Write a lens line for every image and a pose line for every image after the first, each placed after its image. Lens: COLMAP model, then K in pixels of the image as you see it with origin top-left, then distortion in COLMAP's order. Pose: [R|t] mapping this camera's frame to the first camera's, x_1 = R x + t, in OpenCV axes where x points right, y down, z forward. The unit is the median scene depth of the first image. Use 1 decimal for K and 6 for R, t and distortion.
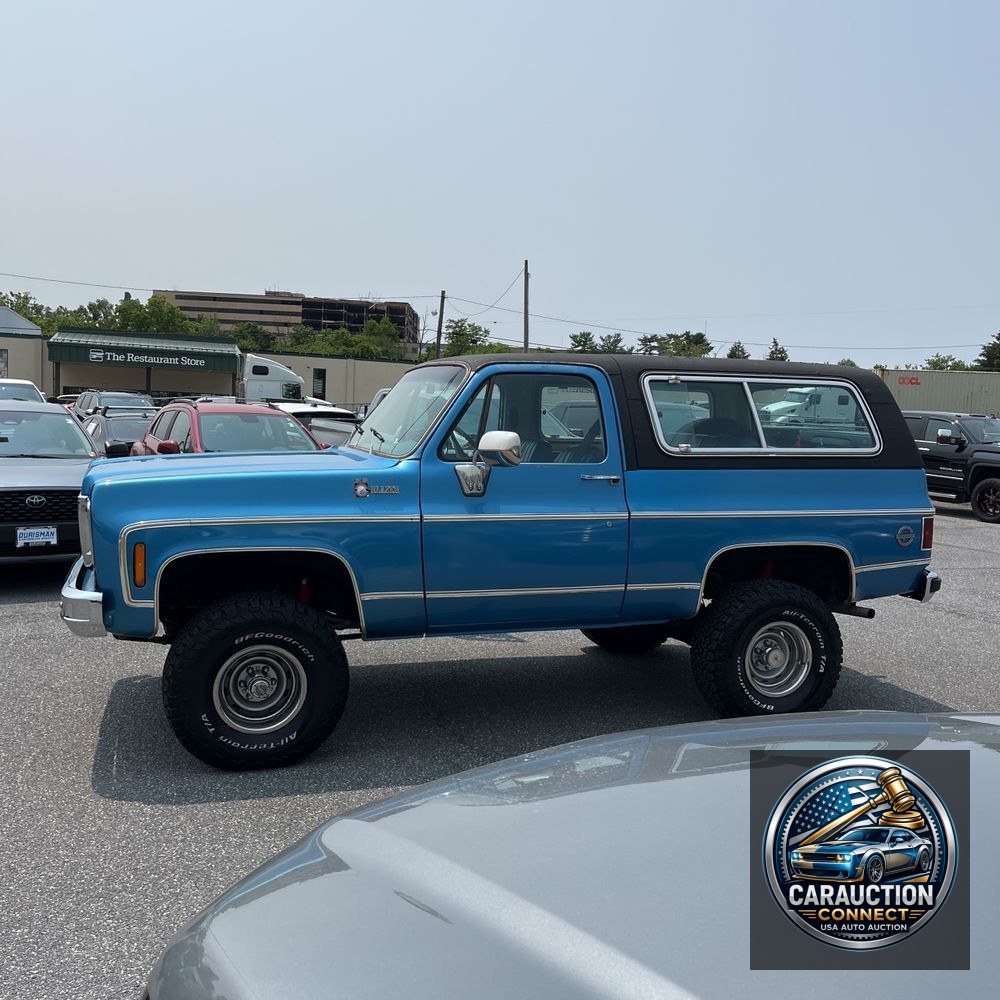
lens RADIAL K [[1013.2, 0, 505.8], [0, 1013.2, 498.3], [0, 0, 1]] dist [0.075234, -0.138807]
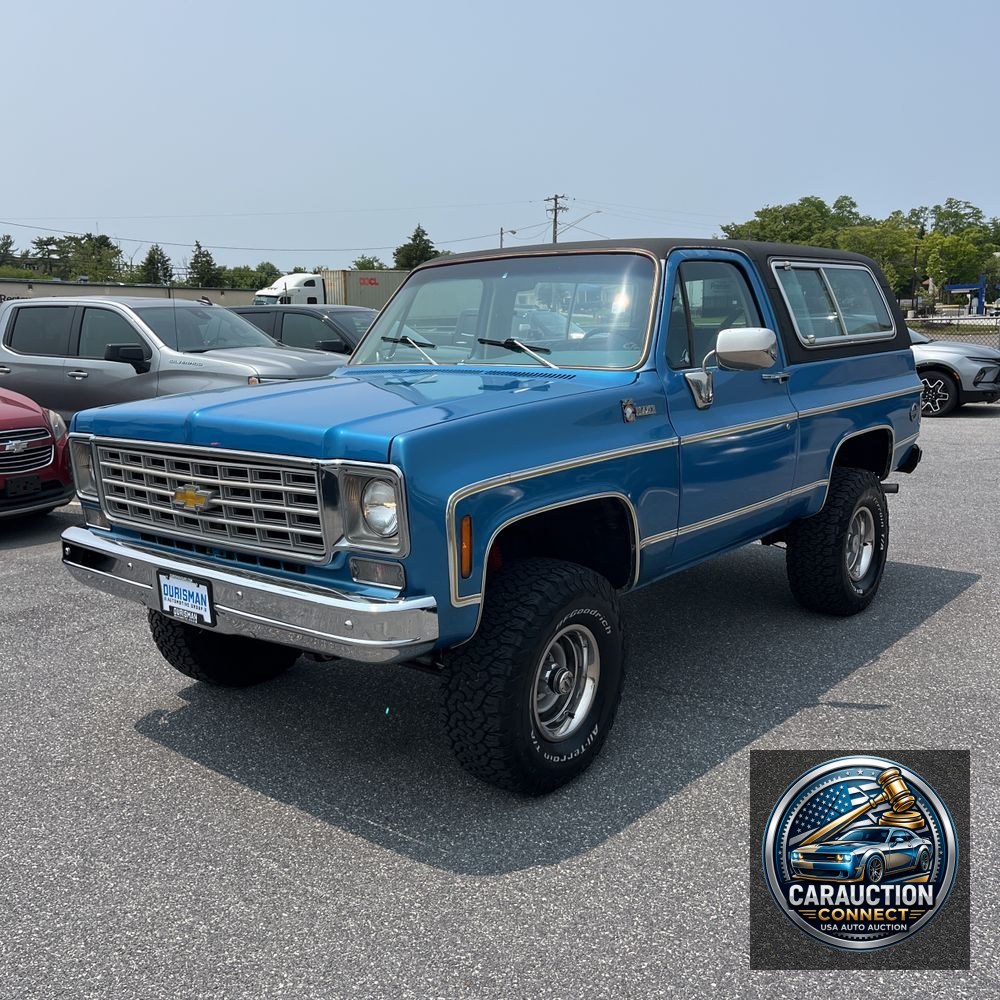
lens RADIAL K [[1015.0, 0, 508.5], [0, 1015.0, 509.7], [0, 0, 1]] dist [0.040337, -0.031509]
pose [[0.847642, -0.142721, 0.511012, -0.561578], [0.090144, 0.987878, 0.126379, -0.037082], [-0.522855, -0.061060, 0.850232, 0.324040]]
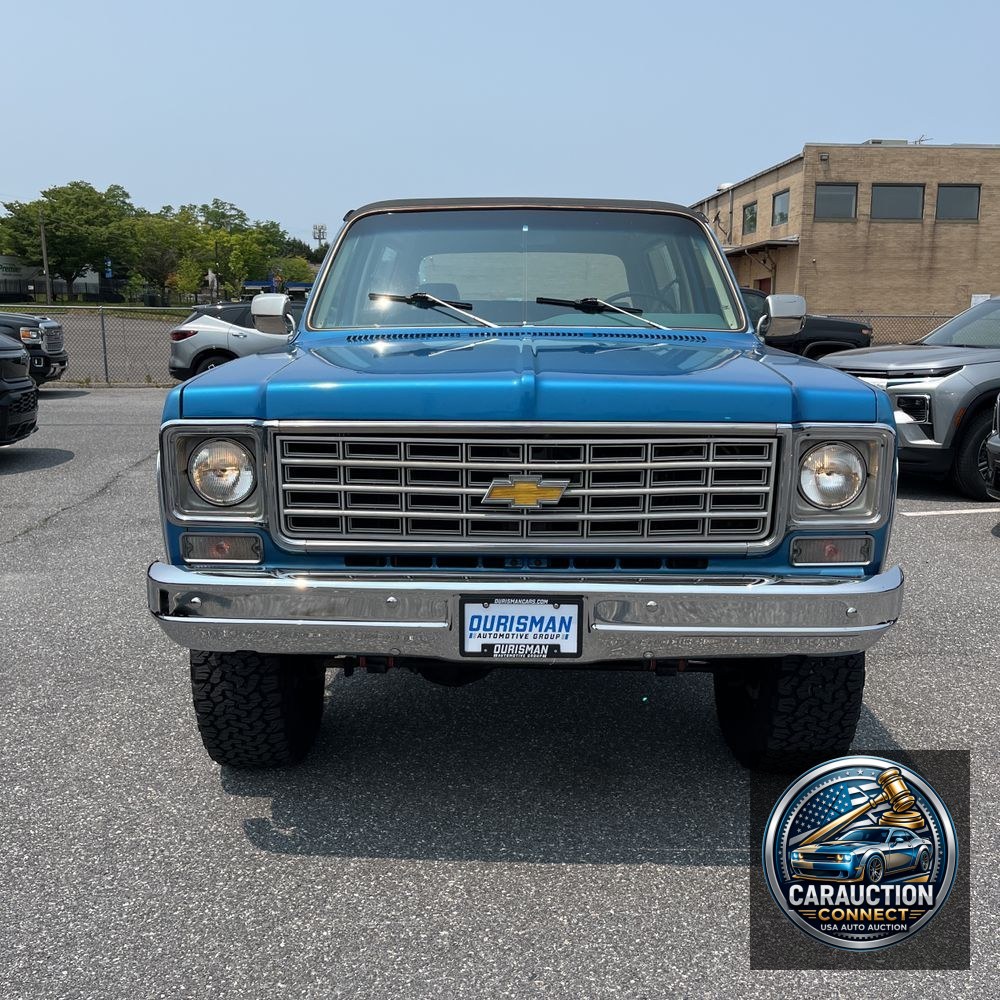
lens RADIAL K [[1015.0, 0, 508.5], [0, 1015.0, 509.7], [0, 0, 1]] dist [0.040337, -0.031509]
pose [[0.328003, -0.209635, 0.921123, -0.845242], [0.083552, 0.977683, 0.192755, -0.065674], [-0.940974, 0.013737, 0.338199, 0.823897]]
